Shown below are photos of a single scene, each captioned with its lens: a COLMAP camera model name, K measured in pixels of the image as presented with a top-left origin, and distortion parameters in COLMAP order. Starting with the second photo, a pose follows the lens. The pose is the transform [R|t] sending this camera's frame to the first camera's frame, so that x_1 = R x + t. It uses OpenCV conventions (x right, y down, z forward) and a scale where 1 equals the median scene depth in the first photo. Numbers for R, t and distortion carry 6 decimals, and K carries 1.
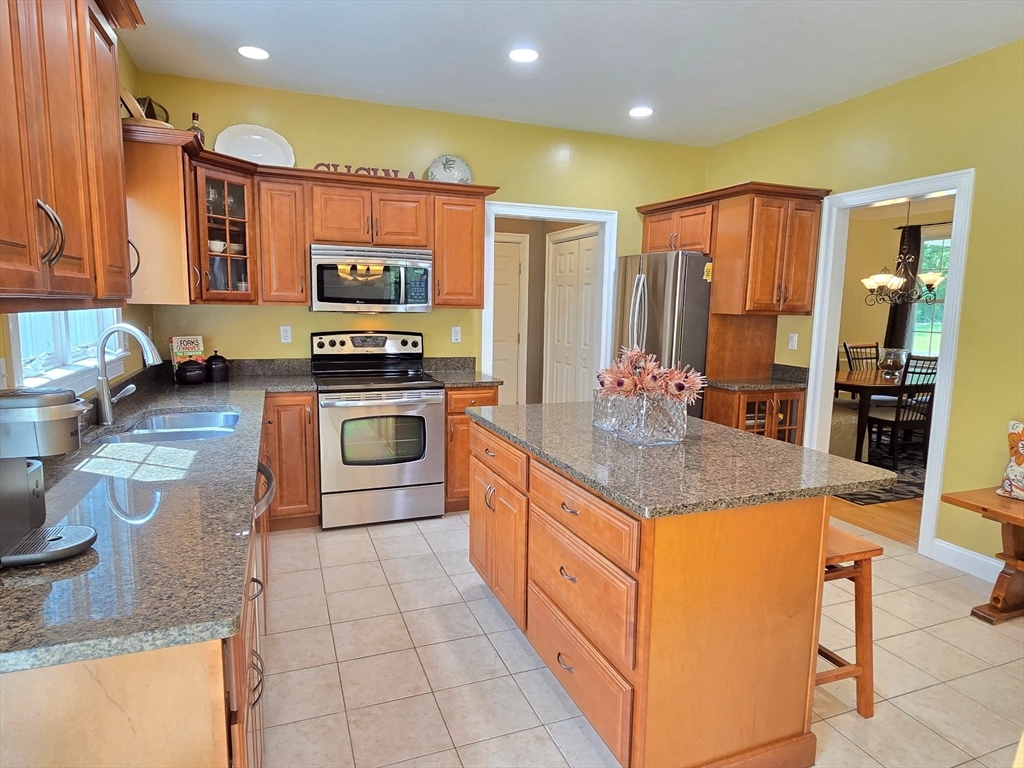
lens RADIAL K [[620.8, 0, 513.5], [0, 620.8, 391.0], [0, 0, 1]] dist [-0.000251, -0.000909]
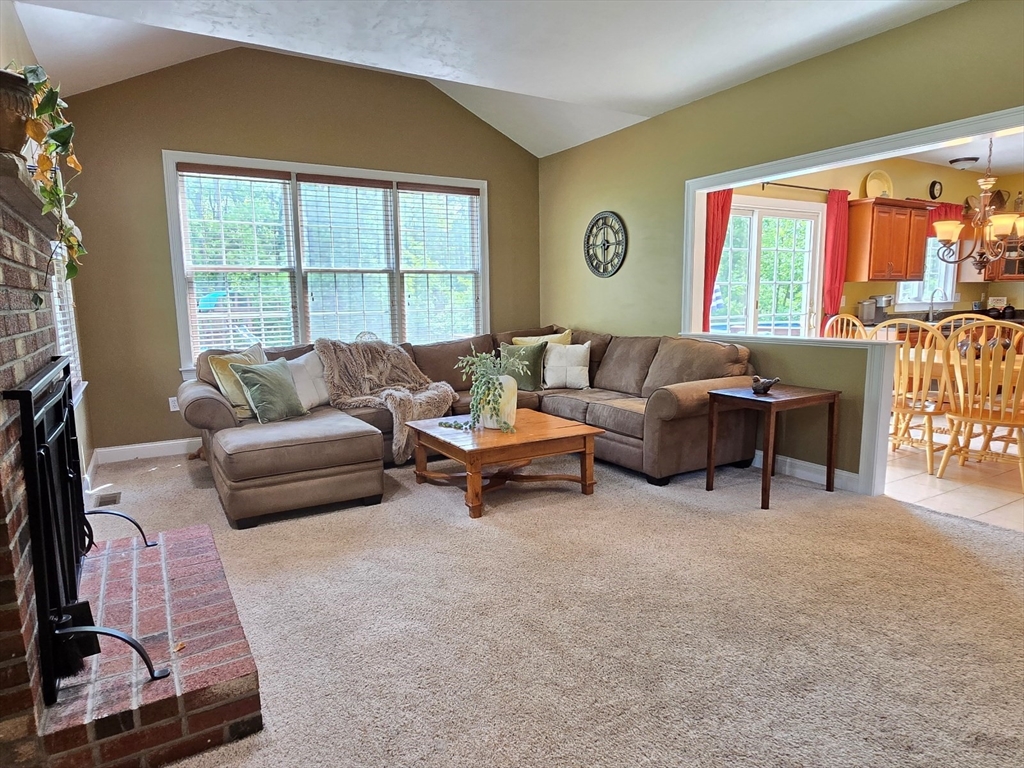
lens RADIAL K [[602.4, 0, 512.0], [0, 602.4, 384.0], [0, 0, 1]] dist [-0.003020, 0.000573]
pose [[0.160146, 0.125246, -0.979115, 1.154452], [-0.115973, 0.987435, 0.107341, 0.162474], [0.980257, 0.096360, 0.172659, -0.879637]]
